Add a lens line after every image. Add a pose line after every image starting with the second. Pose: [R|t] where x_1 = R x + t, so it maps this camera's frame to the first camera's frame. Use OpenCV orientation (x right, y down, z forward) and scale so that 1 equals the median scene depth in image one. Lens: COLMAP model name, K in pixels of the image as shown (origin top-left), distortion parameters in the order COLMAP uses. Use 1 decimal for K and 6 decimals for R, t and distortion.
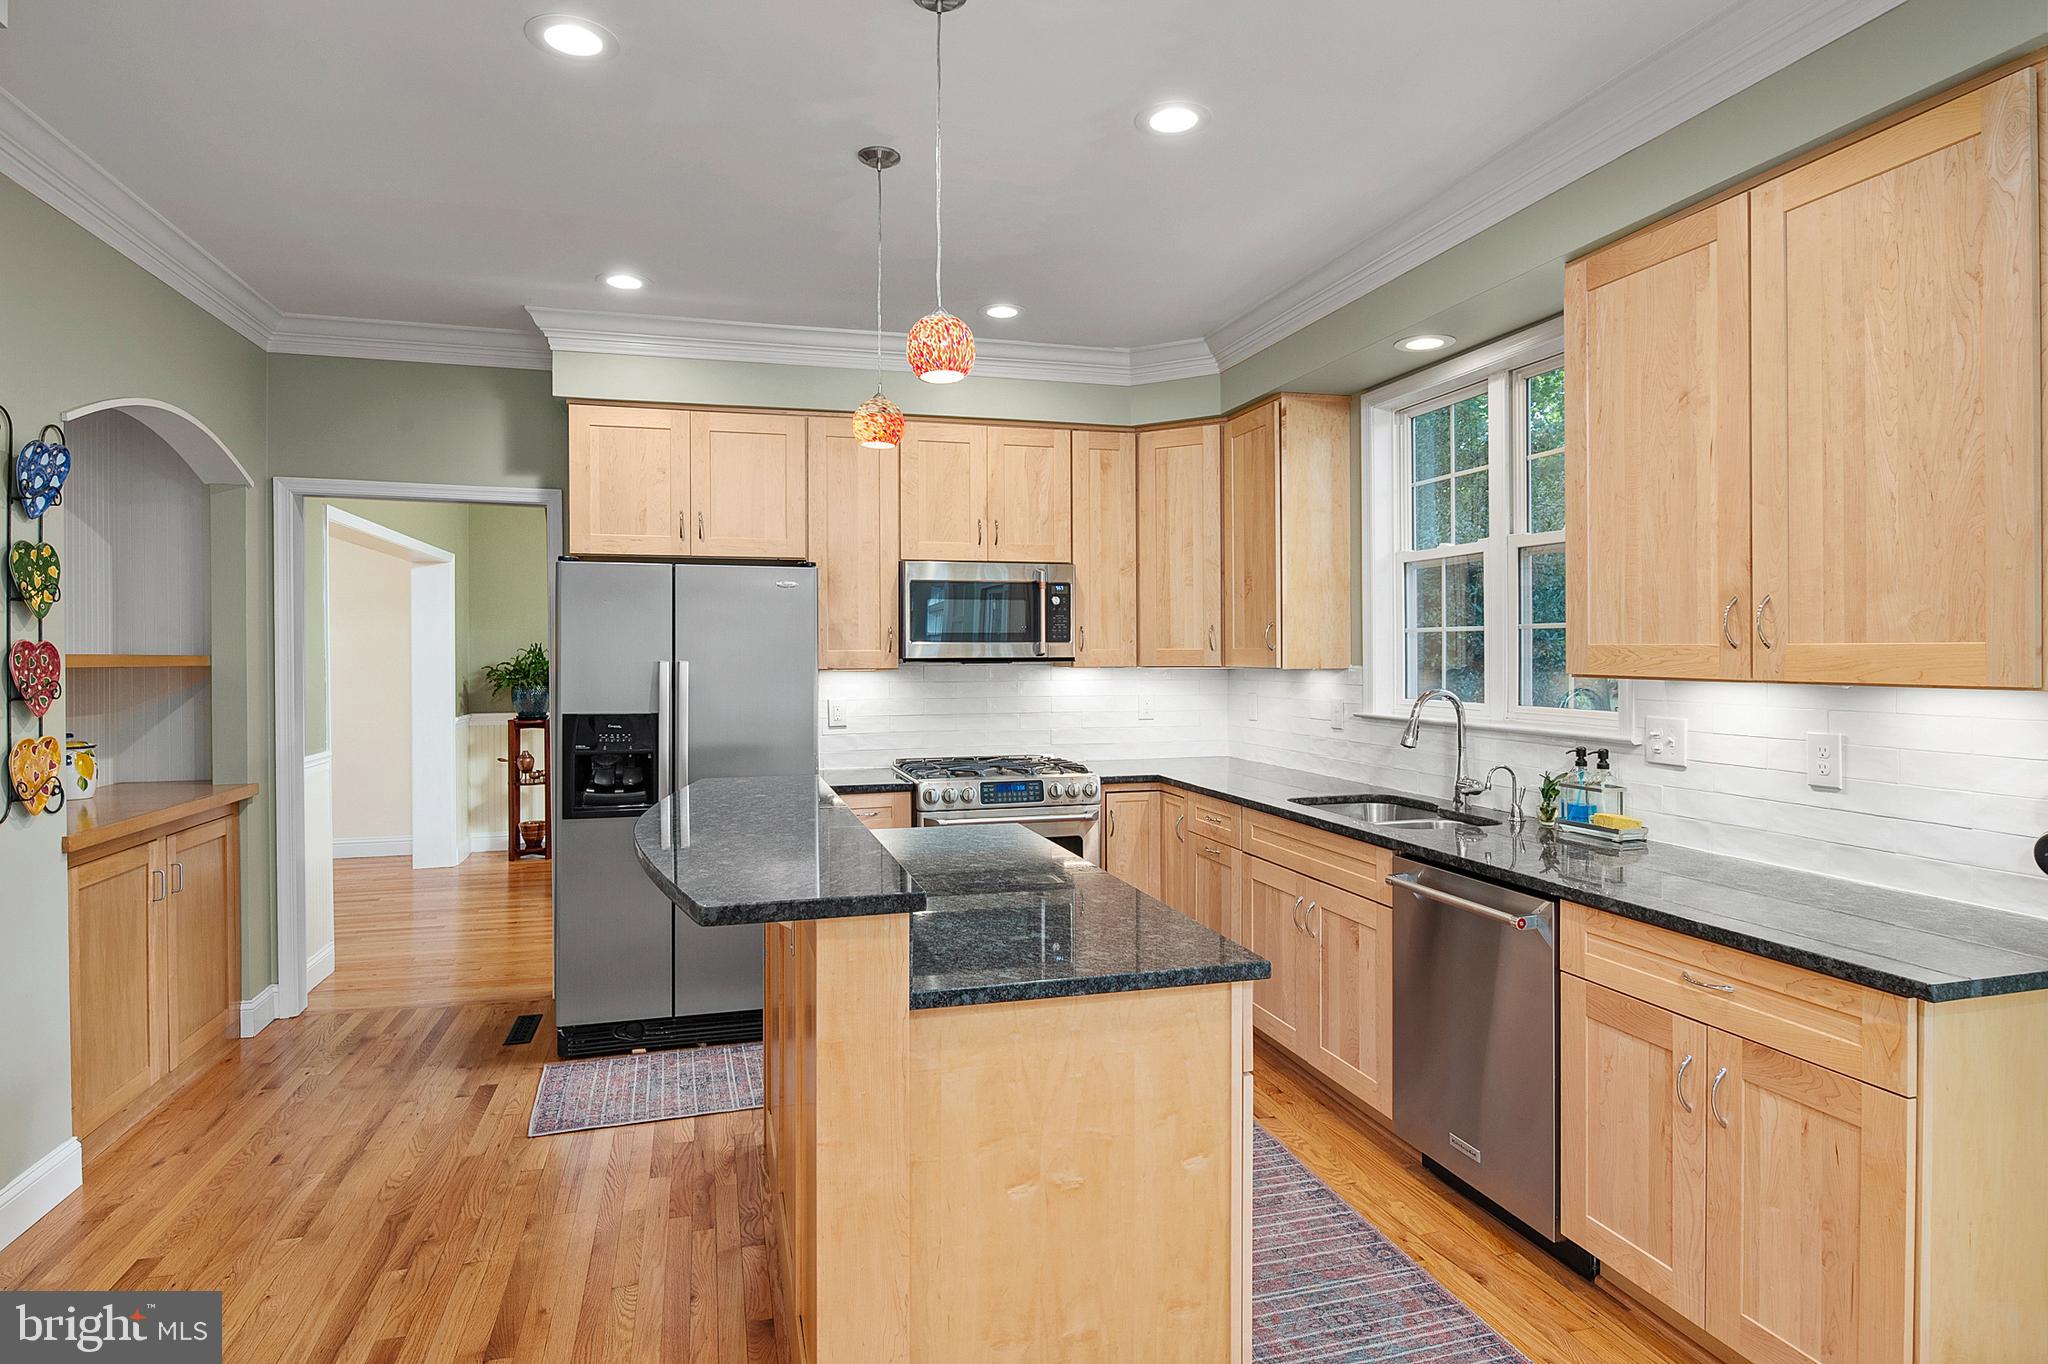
lens RADIAL K [[1103.5, 0, 1009.9], [0, 1103.5, 645.5], [0, 0, 1]] dist [-0.003901, -0.003535]
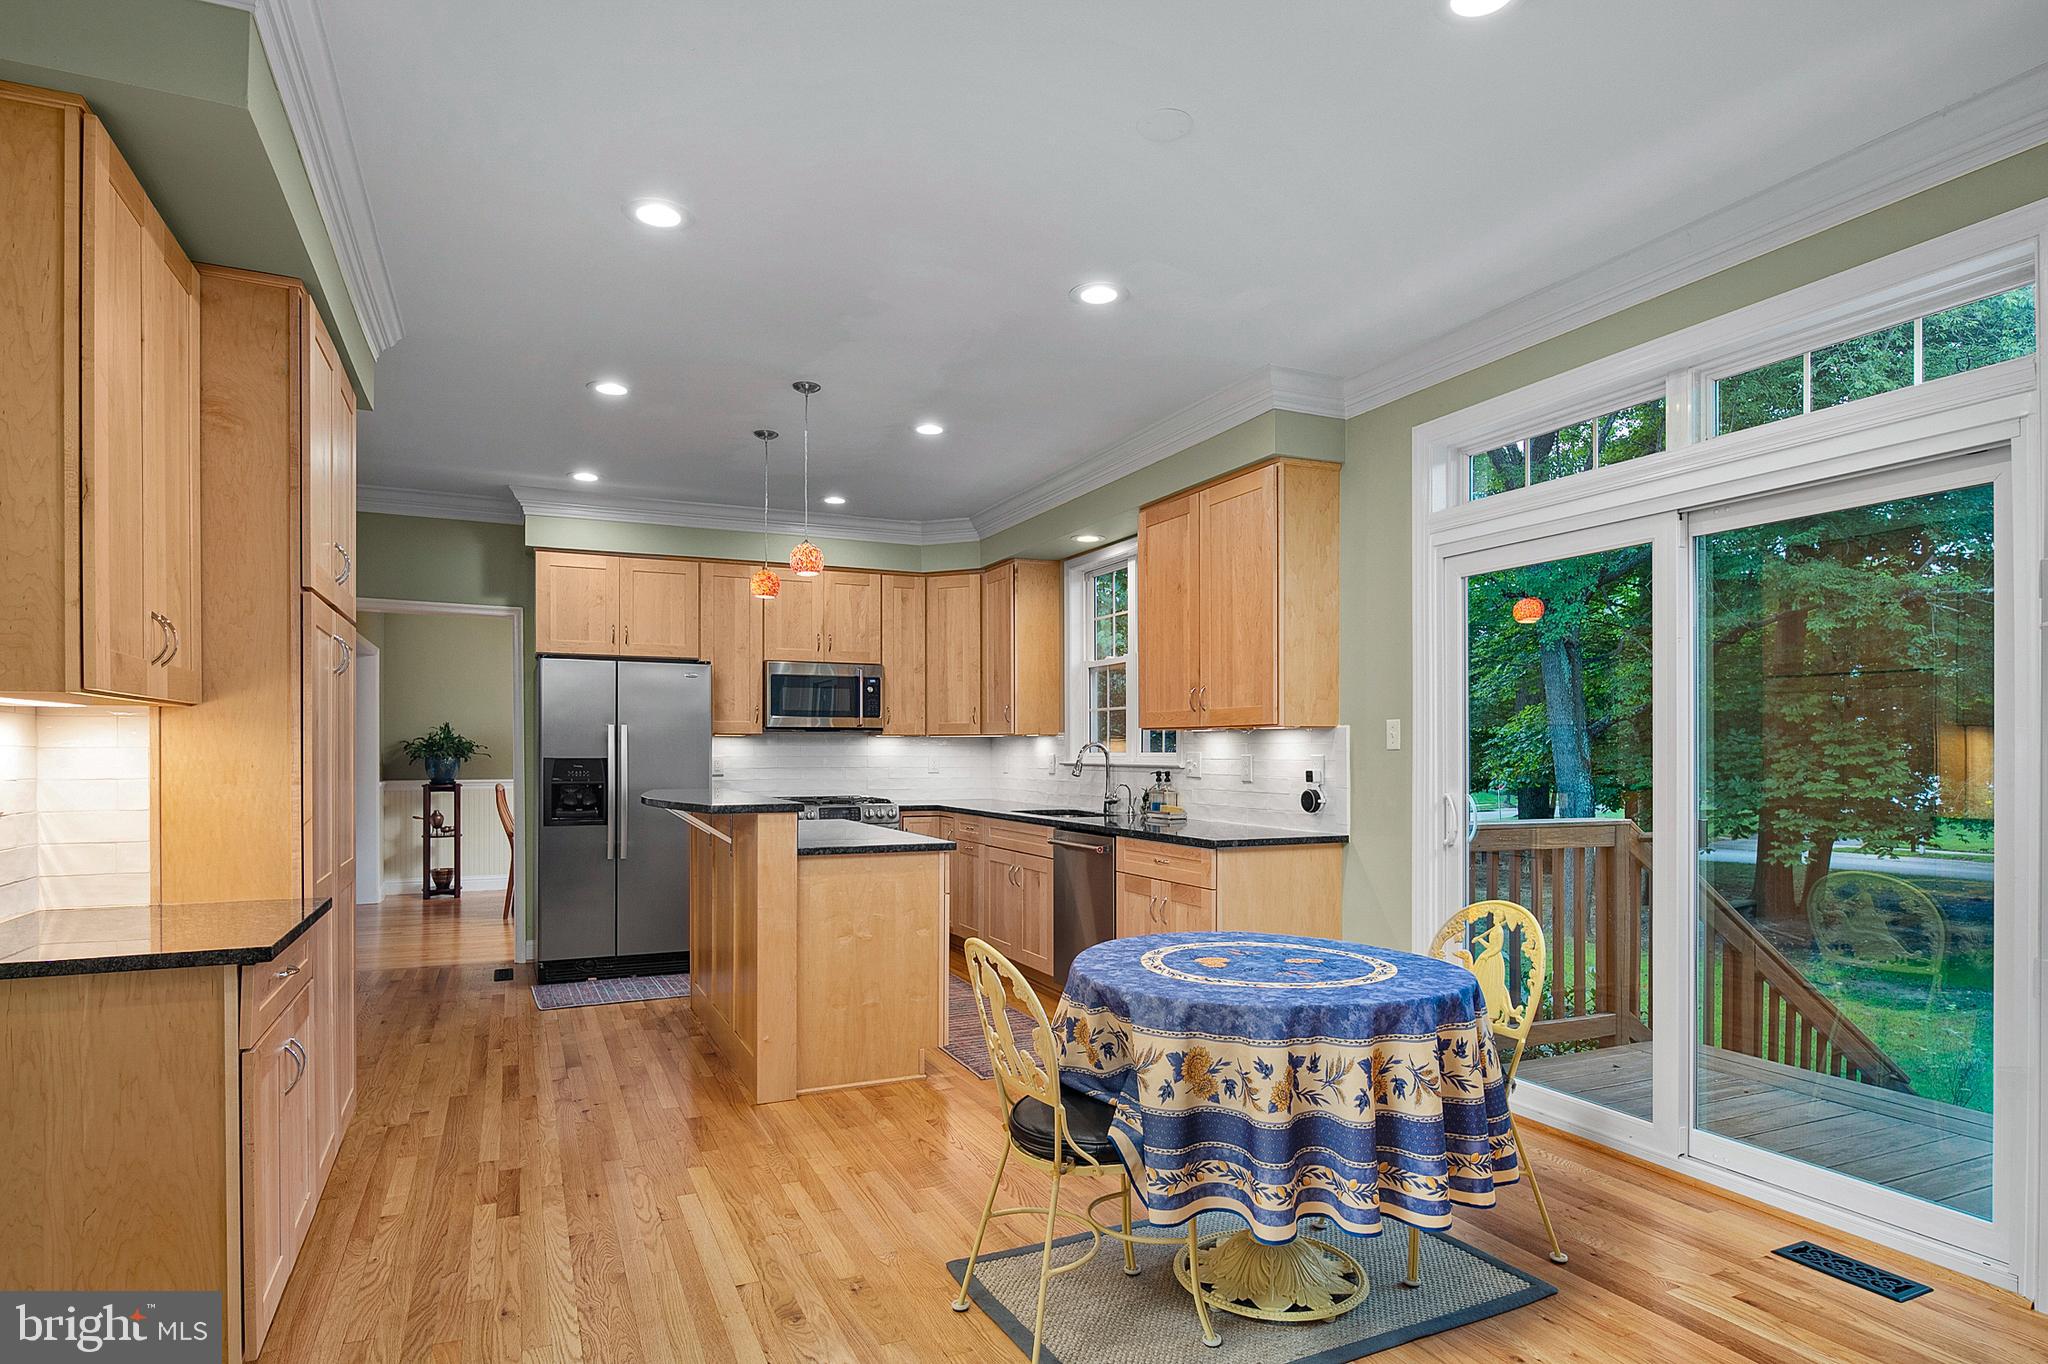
lens RADIAL K [[1101.0, 0, 1021.5], [0, 1101.0, 747.9], [0, 0, 1]] dist [0.002225, 0.000071]
pose [[0.986111, 0.003386, 0.166052, -0.003697], [-0.003761, 0.999991, 0.001942, 0.038314], [-0.166044, -0.002539, 0.986115, -0.559153]]
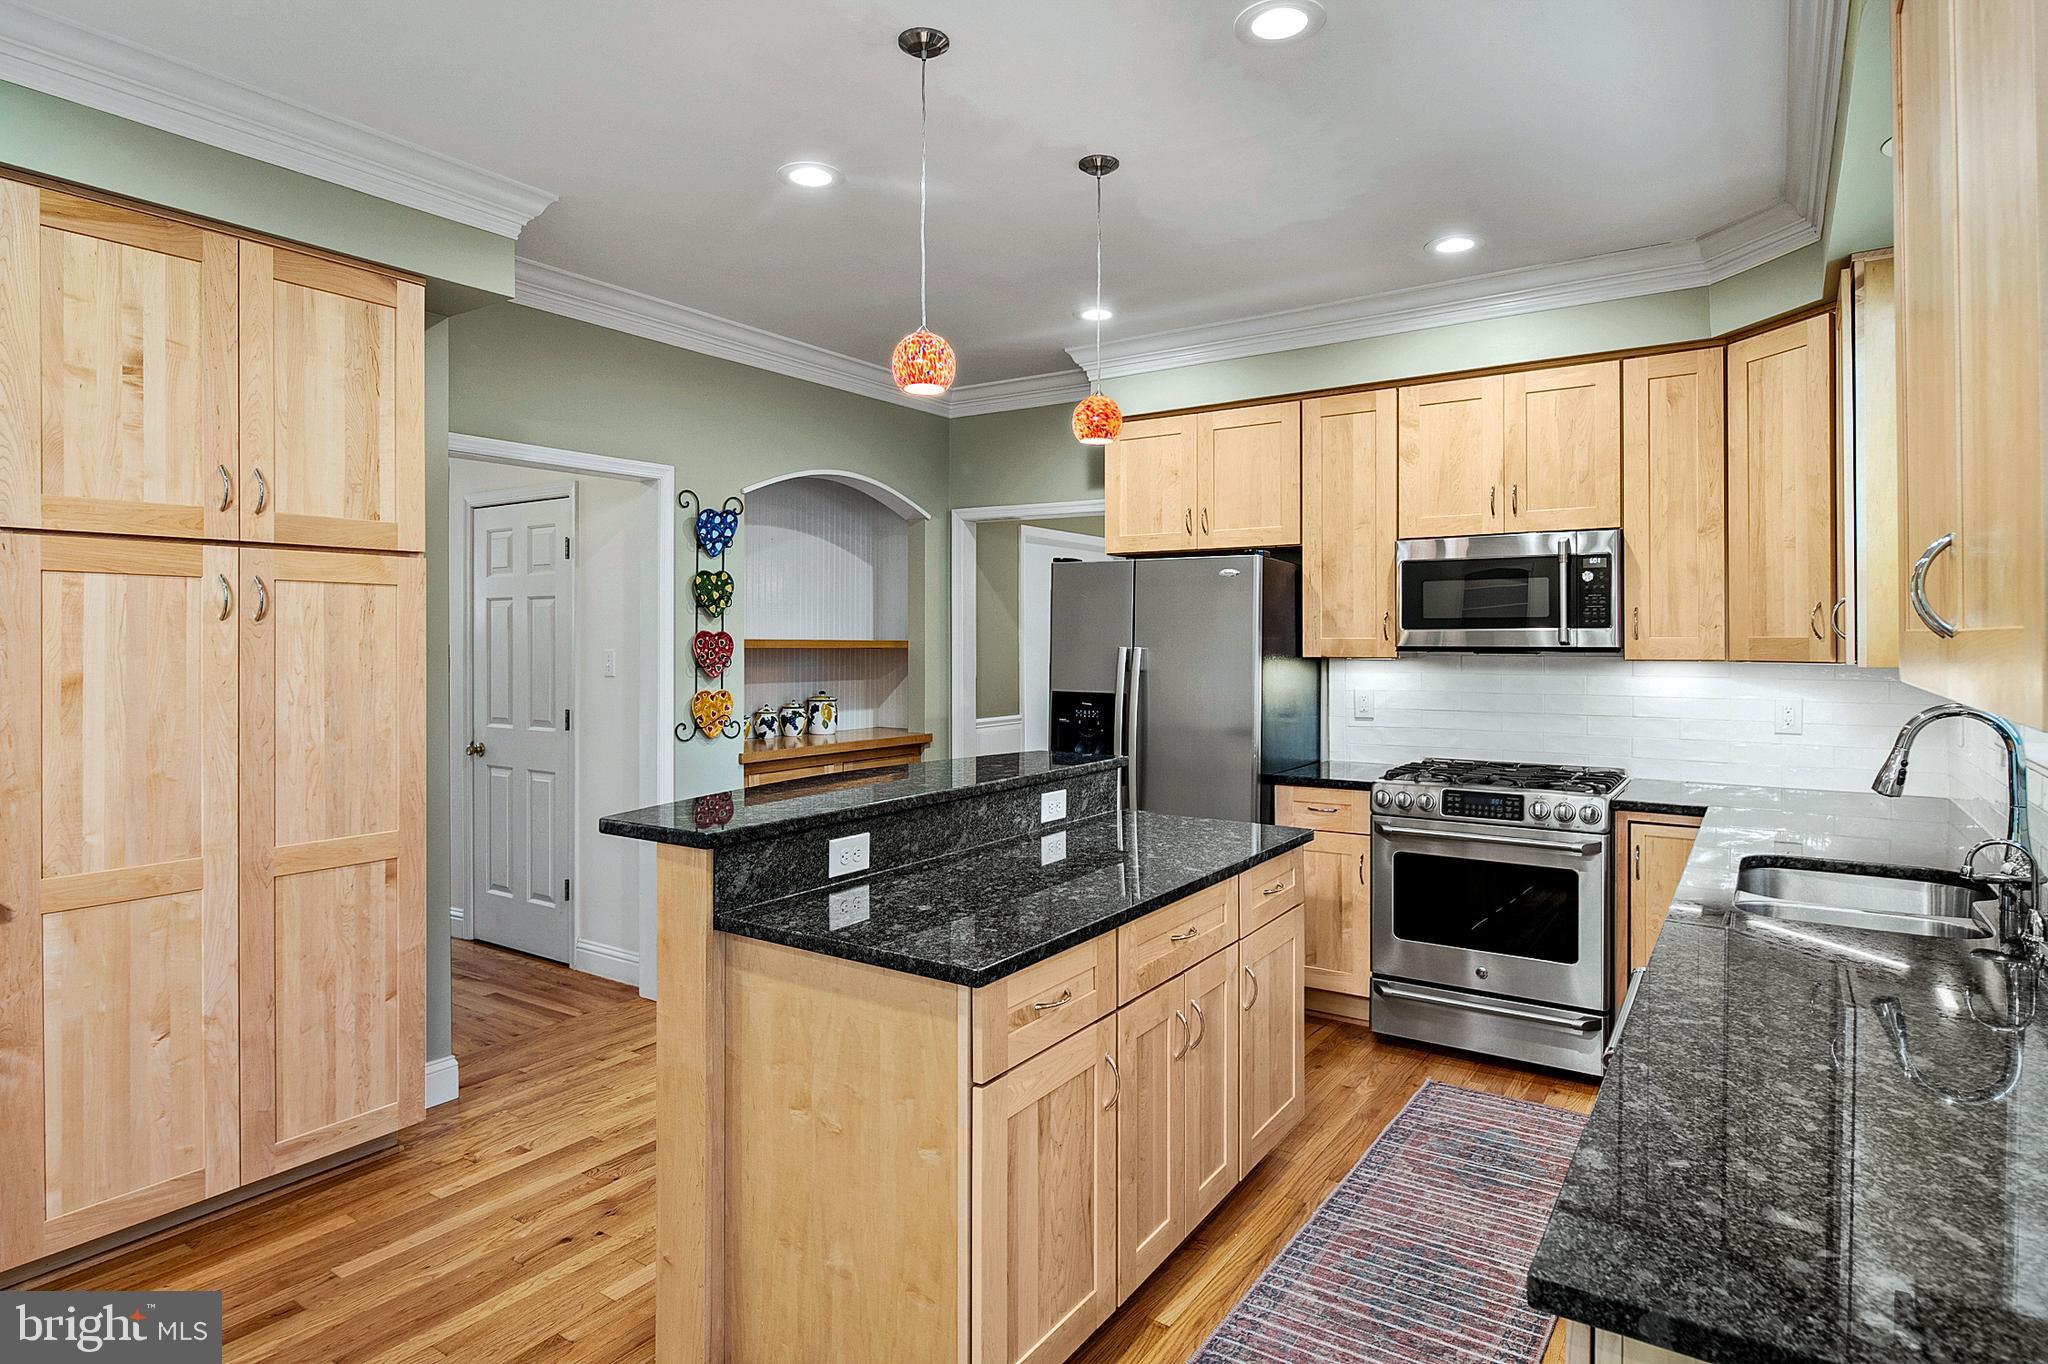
lens RADIAL K [[1104.0, 0, 1027.1], [0, 1104.0, 634.0], [0, 0, 1]] dist [-0.000634, -0.001359]
pose [[0.649898, -0.000938, -0.760021, 0.434531], [0.002200, 0.999997, 0.000648, -0.000195], [0.760019, -0.002093, 0.649898, 0.187248]]
